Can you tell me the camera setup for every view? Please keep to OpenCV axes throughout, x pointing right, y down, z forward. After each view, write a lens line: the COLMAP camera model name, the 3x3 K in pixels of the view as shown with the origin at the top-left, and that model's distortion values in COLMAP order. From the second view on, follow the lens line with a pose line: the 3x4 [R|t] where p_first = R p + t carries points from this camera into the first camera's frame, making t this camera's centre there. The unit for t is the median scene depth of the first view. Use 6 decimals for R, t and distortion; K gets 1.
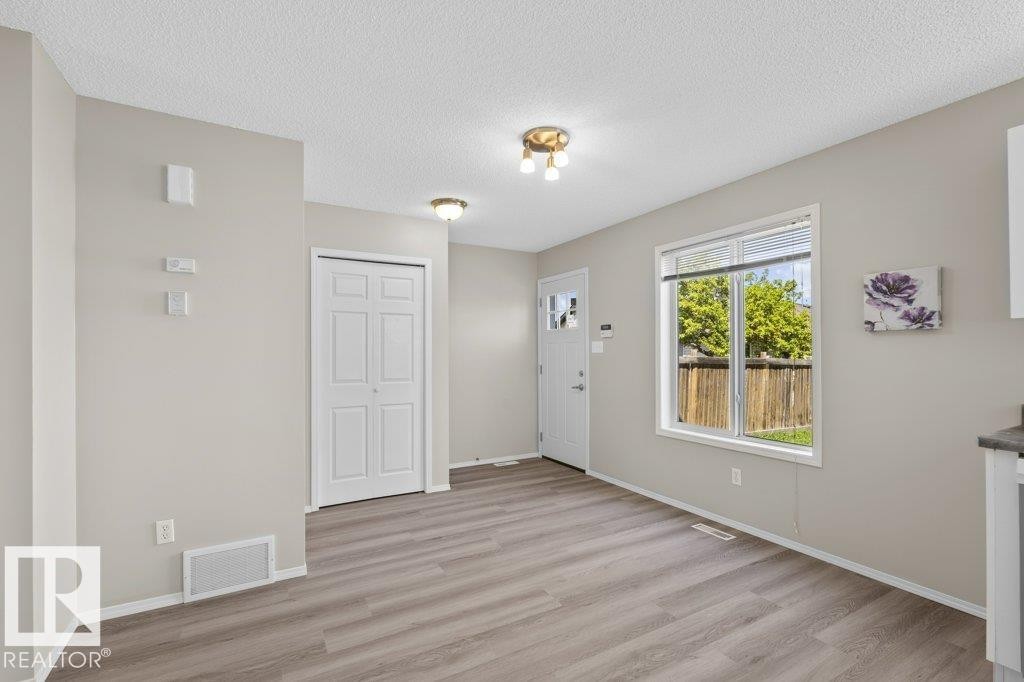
lens RADIAL K [[457.2, 0, 514.5], [0, 457.2, 349.6], [0, 0, 1]] dist [-0.003277, 0.000350]
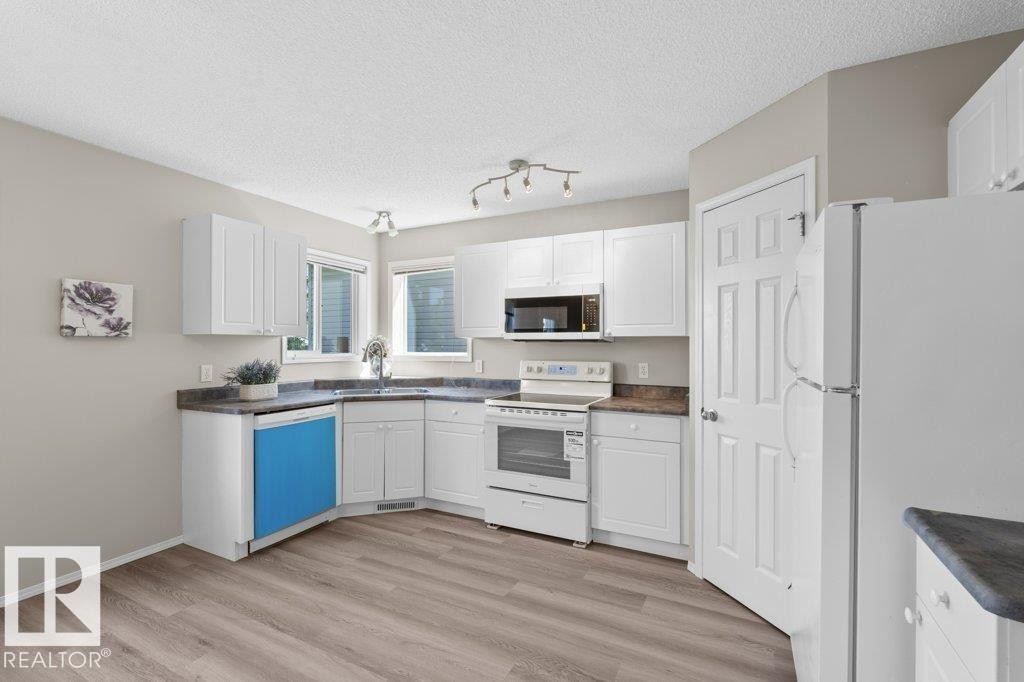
lens RADIAL K [[457.2, 0, 507.8], [0, 457.2, 339.8], [0, 0, 1]] dist [-0.003277, 0.000350]
pose [[-0.543921, 0.012530, 0.839043, -0.616390], [-0.006313, 0.999799, -0.019022, -0.019936], [-0.839113, -0.015643, -0.543732, 0.782295]]
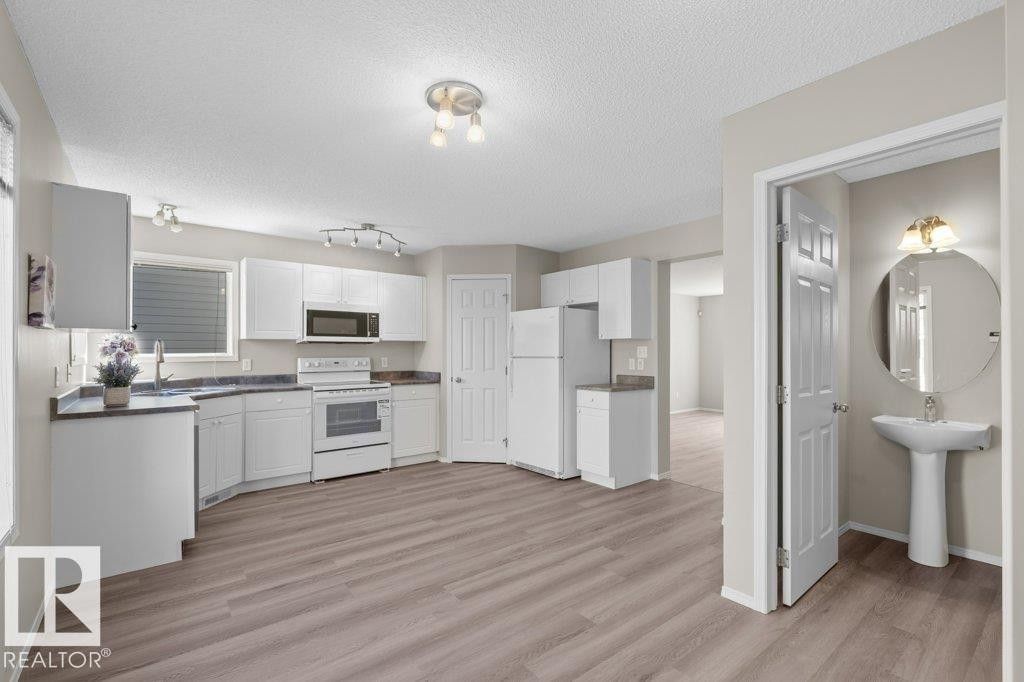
lens RADIAL K [[457.2, 0, 507.8], [0, 457.2, 345.6], [0, 0, 1]] dist [-0.003277, 0.000350]
pose [[-0.989338, 0.002987, -0.145609, 0.103805], [0.006107, 0.999761, -0.020983, 0.014556], [0.145511, -0.021649, -0.989120, 2.012028]]
